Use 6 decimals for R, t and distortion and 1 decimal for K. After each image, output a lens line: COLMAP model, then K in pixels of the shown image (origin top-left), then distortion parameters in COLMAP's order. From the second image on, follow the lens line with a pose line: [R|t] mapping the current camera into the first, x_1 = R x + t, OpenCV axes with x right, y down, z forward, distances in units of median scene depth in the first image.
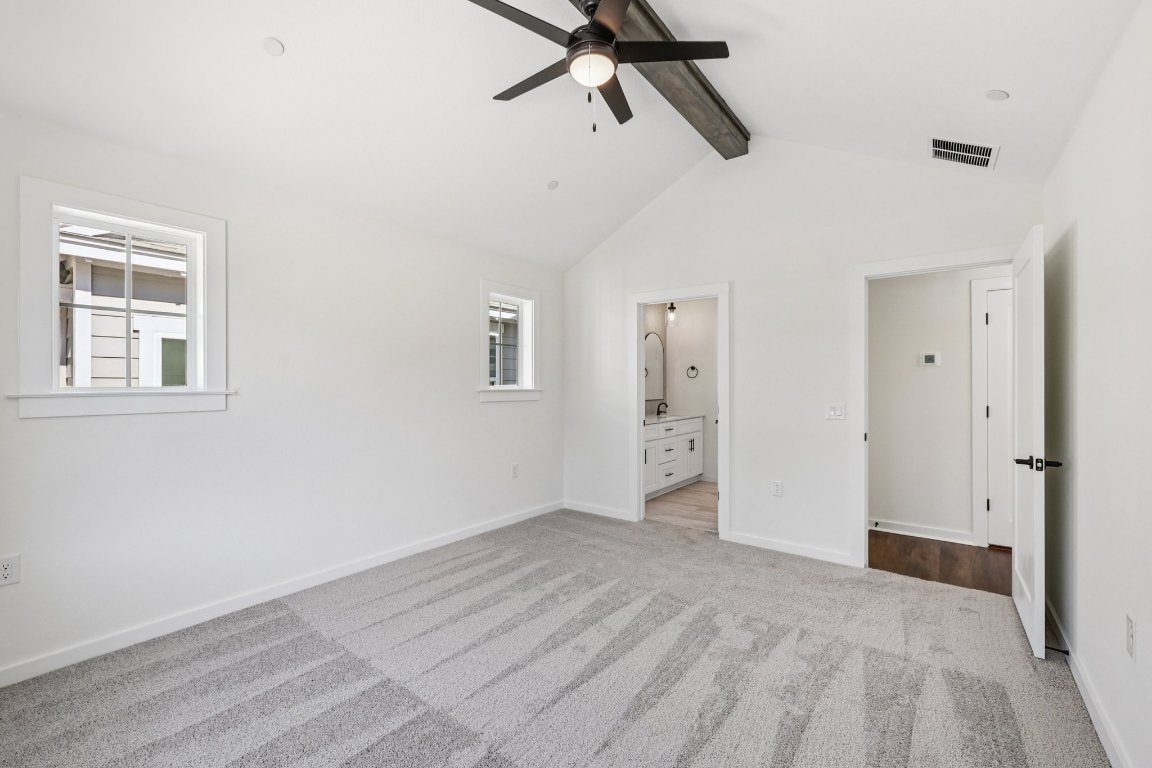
lens RADIAL K [[488.0, 0, 579.7], [0, 488.0, 386.8], [0, 0, 1]] dist [0.000663, 0.000602]
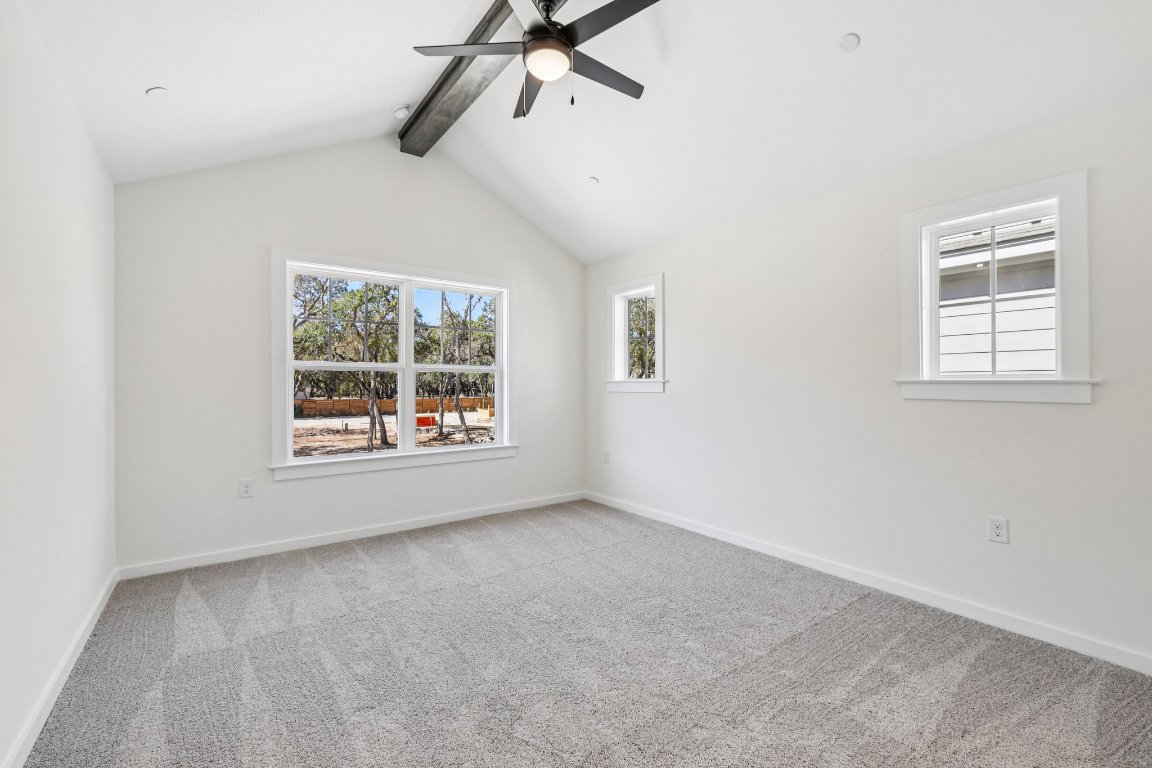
lens RADIAL K [[491.6, 0, 577.7], [0, 491.6, 379.9], [0, 0, 1]] dist [0.000325, 0.000303]
pose [[-0.268837, 0.001009, -0.963185, 1.175520], [-0.000052, 0.999999, 0.001062, 0.005237], [0.963186, 0.000336, -0.268837, 1.553724]]
